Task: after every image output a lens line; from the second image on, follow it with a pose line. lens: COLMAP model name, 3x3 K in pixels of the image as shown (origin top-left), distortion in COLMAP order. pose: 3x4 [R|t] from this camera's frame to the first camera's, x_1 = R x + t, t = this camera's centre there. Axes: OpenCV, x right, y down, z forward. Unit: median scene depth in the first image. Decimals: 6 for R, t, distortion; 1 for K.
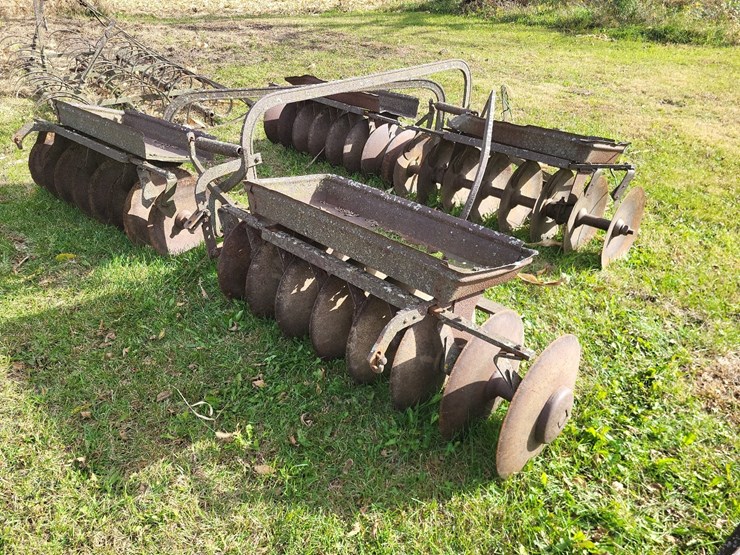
lens RADIAL K [[564.9, 0, 360.4], [0, 564.9, 267.8], [0, 0, 1]] dist [0.037930, -0.004321]
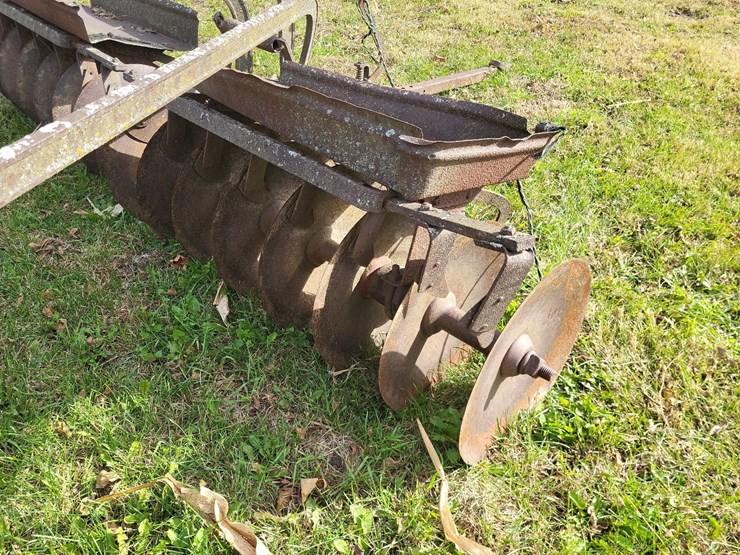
lens RADIAL K [[564.9, 0, 360.4], [0, 564.9, 267.8], [0, 0, 1]] dist [0.037930, -0.004321]
pose [[0.999867, -0.011977, -0.011064, 0.539742], [0.013323, 0.991302, 0.130927, -0.283438], [0.009399, -0.131057, 0.991330, 0.954646]]
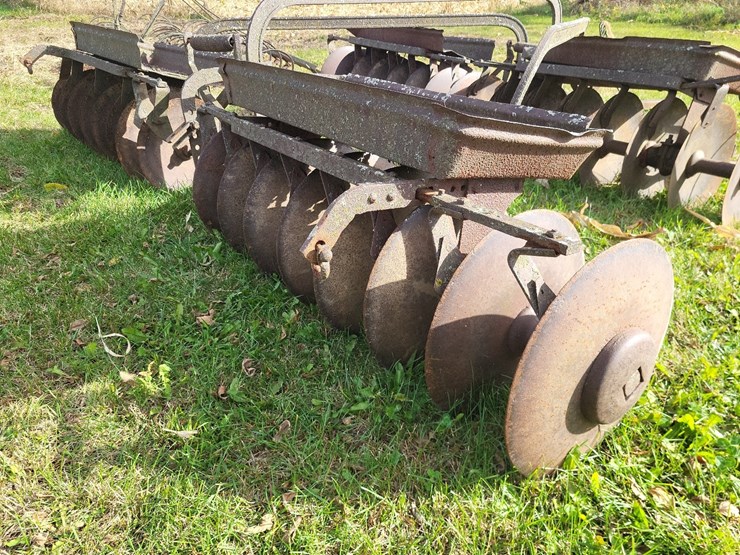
lens RADIAL K [[568.0, 0, 370.0], [0, 568.0, 277.5], [0, 0, 1]] dist [0.023020, -0.008217]
pose [[0.986240, 0.057831, -0.154873, 0.152471], [-0.062006, 0.997827, -0.022261, 0.164727], [0.153249, 0.031558, 0.987684, 0.329505]]
